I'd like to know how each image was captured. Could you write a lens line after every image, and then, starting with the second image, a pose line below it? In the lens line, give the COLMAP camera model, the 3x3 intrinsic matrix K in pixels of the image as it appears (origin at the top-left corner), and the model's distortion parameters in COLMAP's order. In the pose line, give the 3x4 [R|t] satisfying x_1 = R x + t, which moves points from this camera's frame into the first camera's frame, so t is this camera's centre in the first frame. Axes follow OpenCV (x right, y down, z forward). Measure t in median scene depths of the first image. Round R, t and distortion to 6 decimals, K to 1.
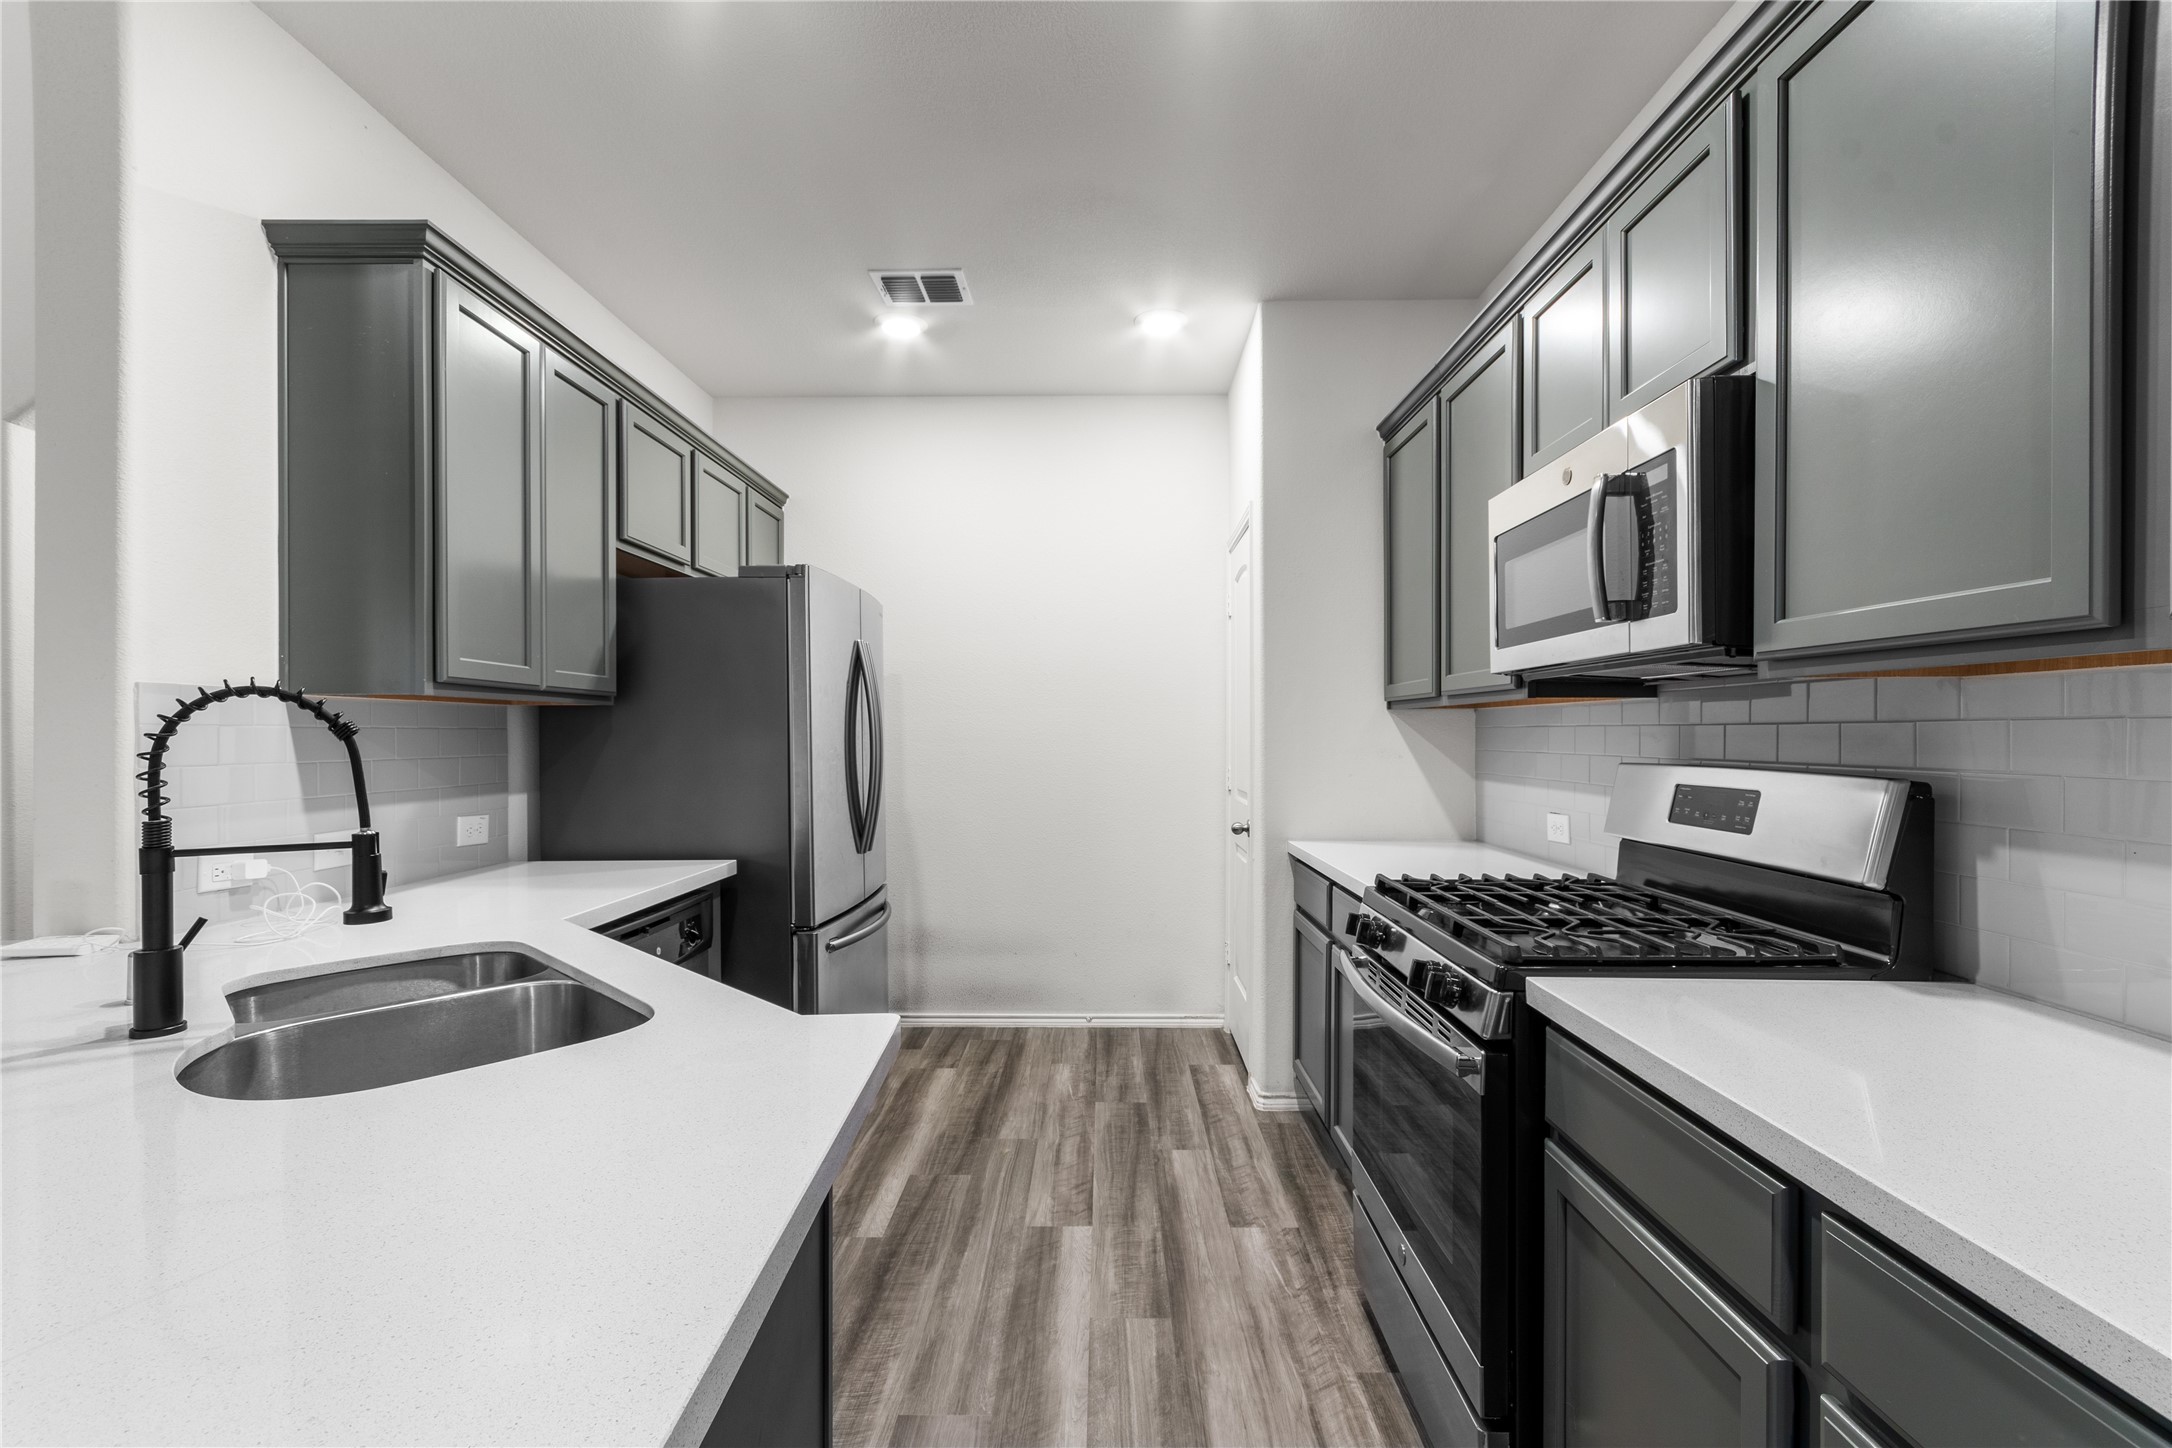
lens RADIAL K [[955.8, 0, 1088.1], [0, 955.8, 737.6], [0, 0, 1]] dist [0.003689, 0.001500]
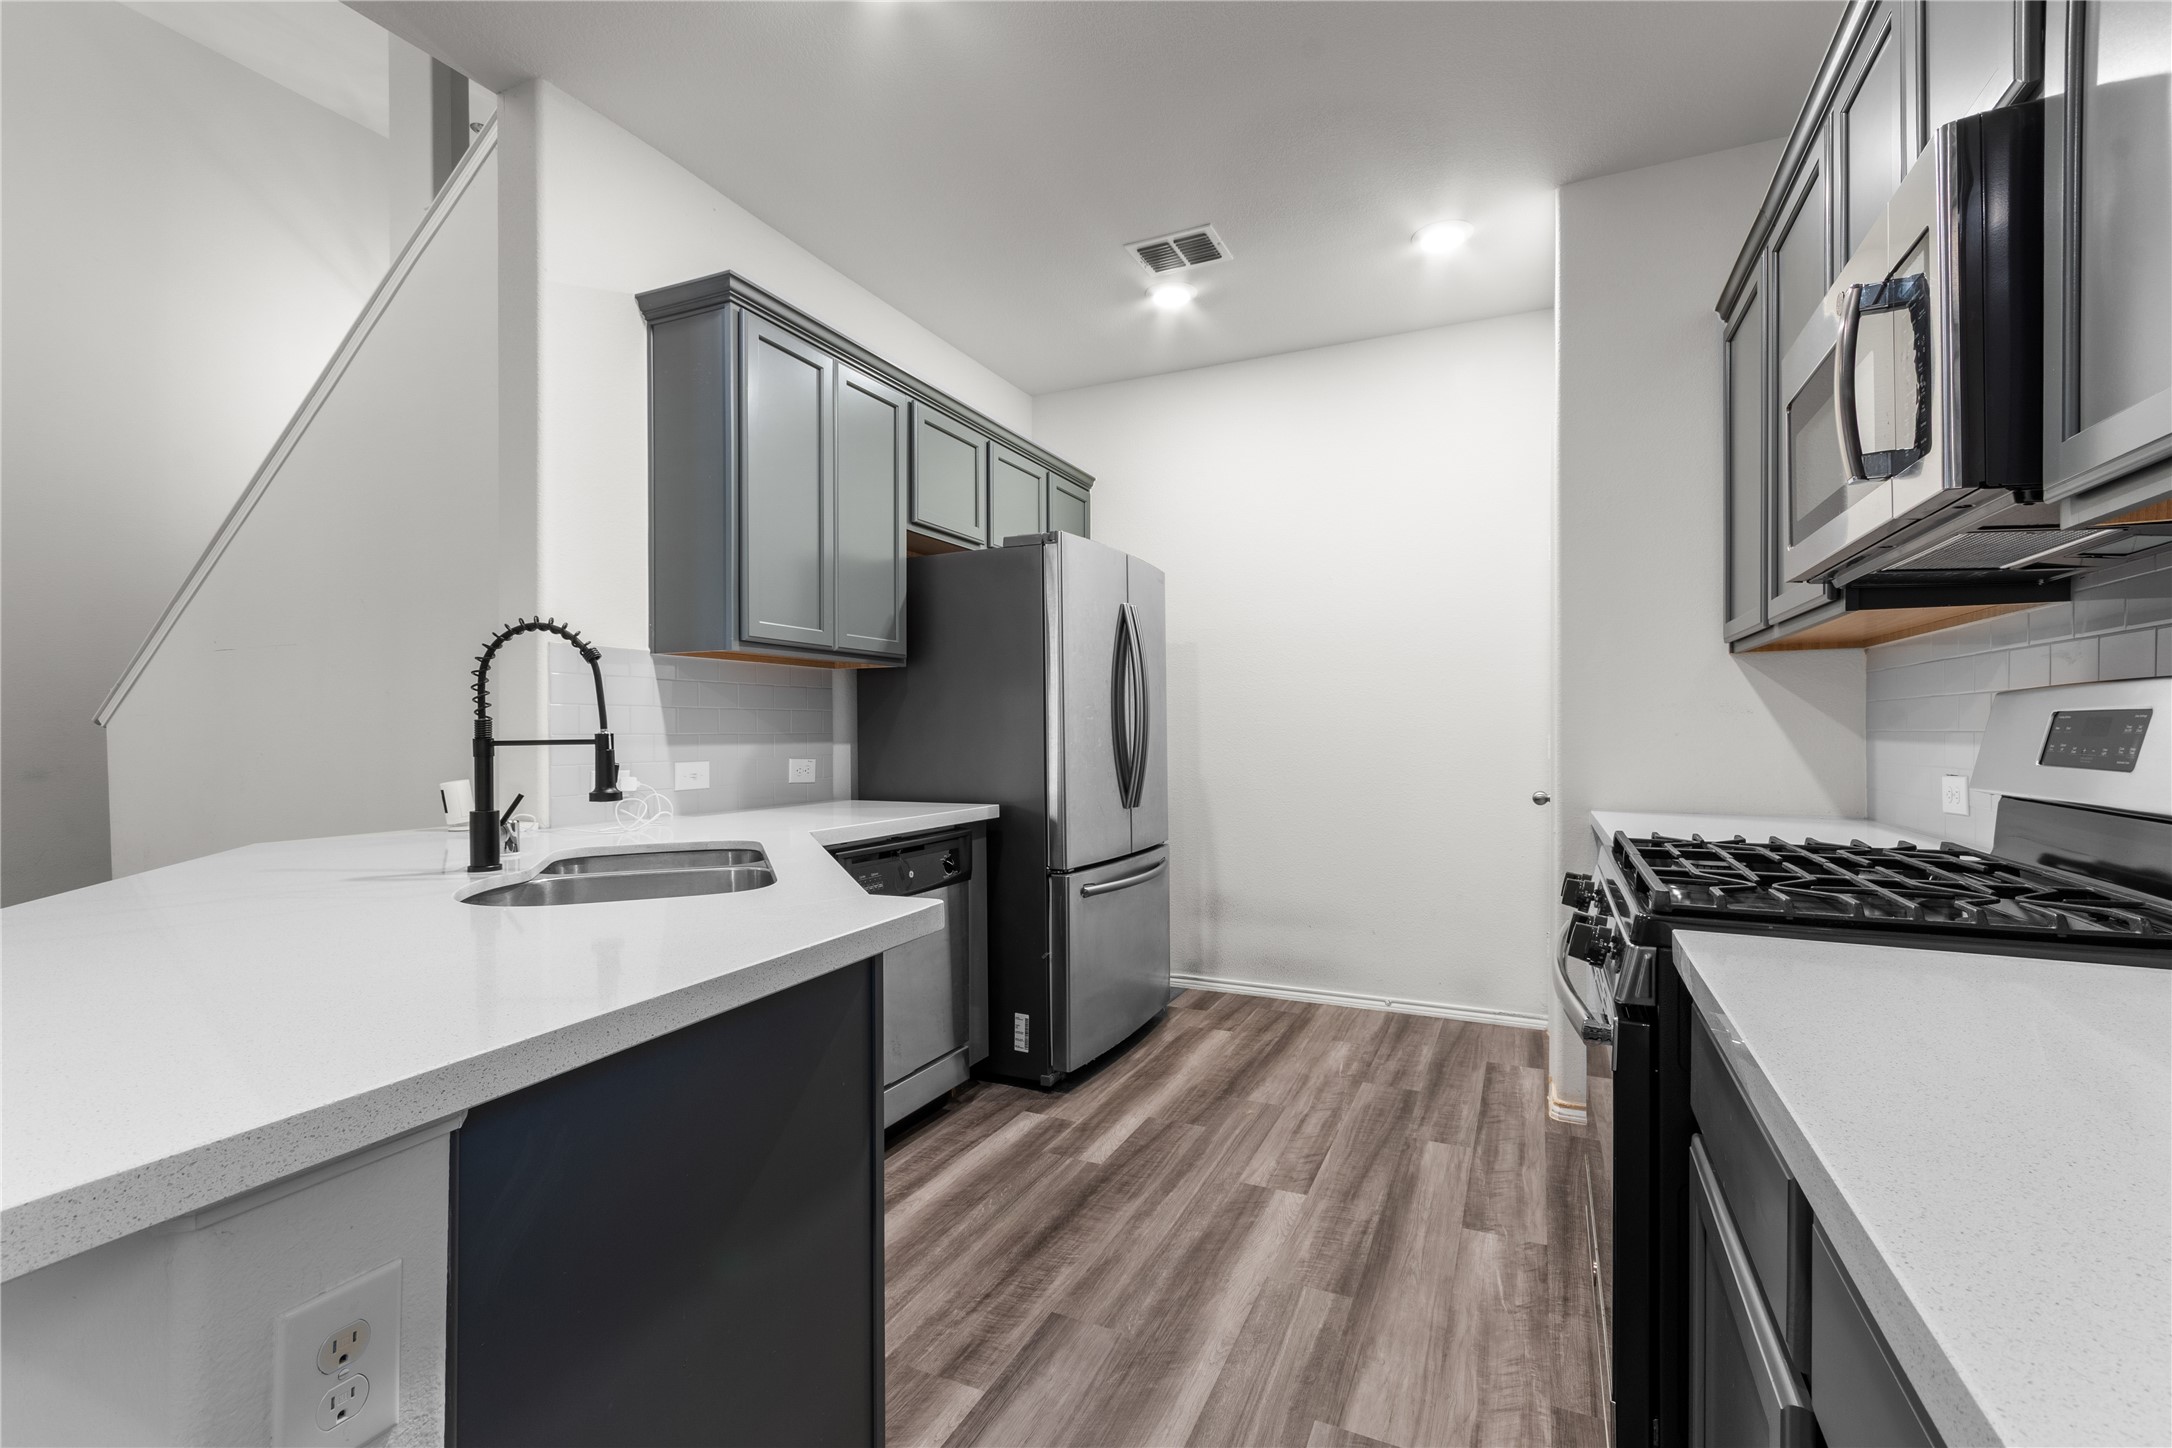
lens RADIAL K [[955.8, 0, 1080.3], [0, 955.8, 734.3], [0, 0, 1]] dist [0.003689, 0.001500]
pose [[0.910628, 0.001982, -0.413223, 0.216882], [-0.000867, 0.999995, 0.002886, 0.055153], [0.413227, -0.002269, 0.910625, 0.044395]]
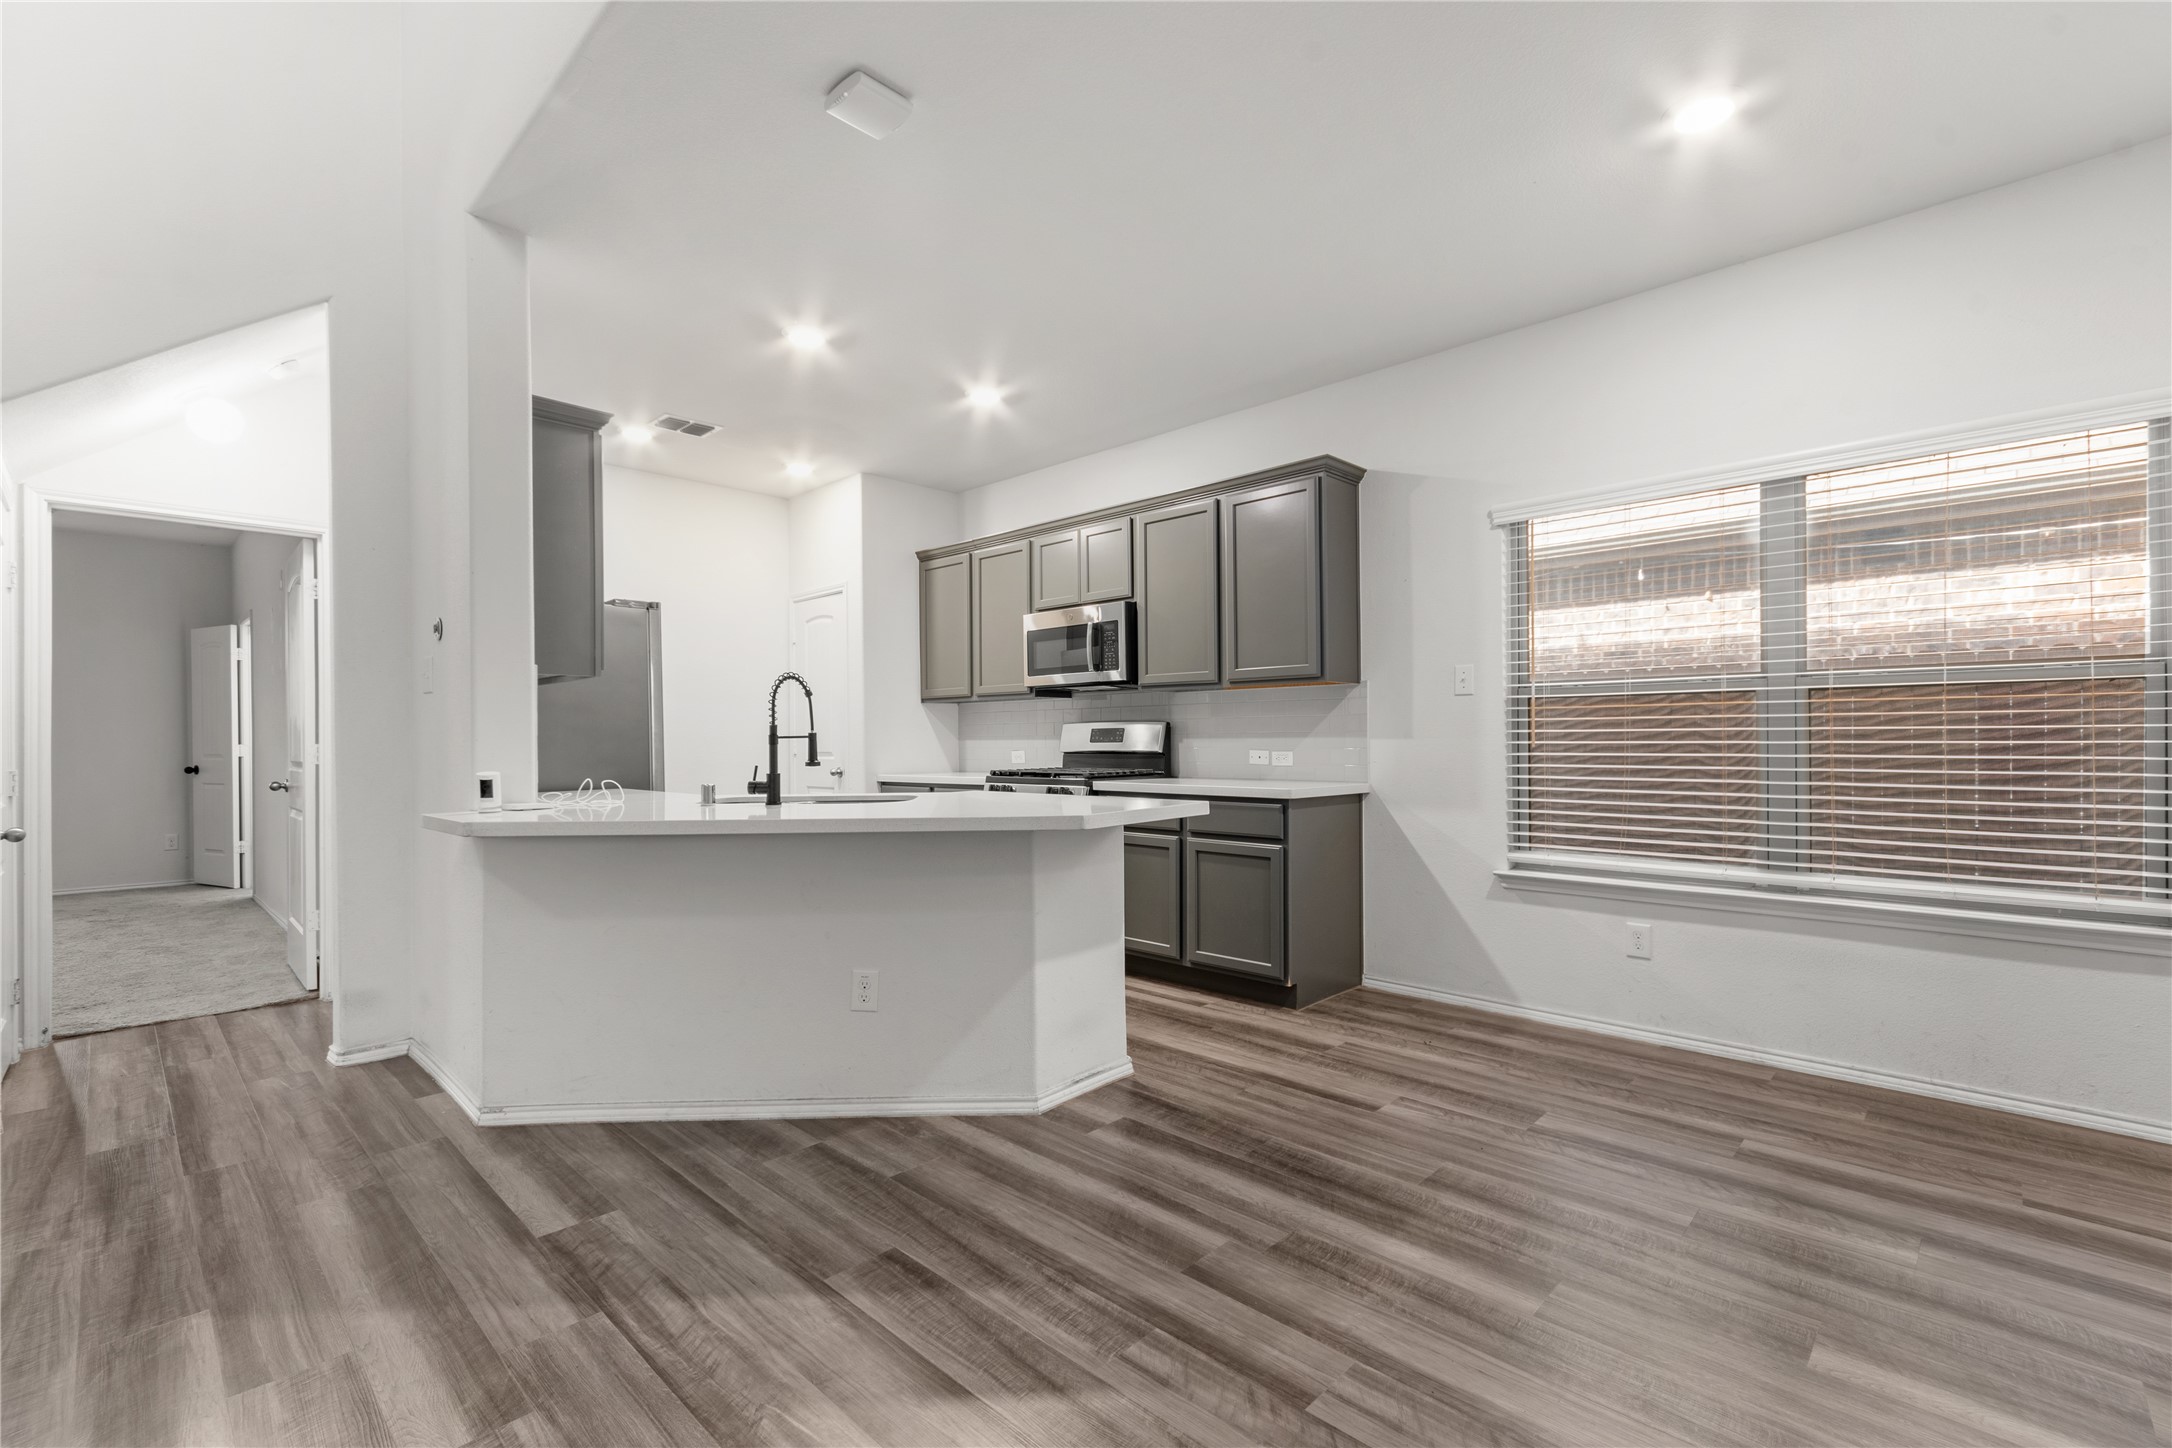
lens RADIAL K [[955.8, 0, 1094.0], [0, 955.8, 737.4], [0, 0, 1]] dist [0.003689, 0.001500]
pose [[0.679522, -0.002667, 0.733650, -1.229649], [0.009955, 0.999935, -0.005585, 0.077395], [-0.733588, 0.011098, 0.679504, -0.772223]]
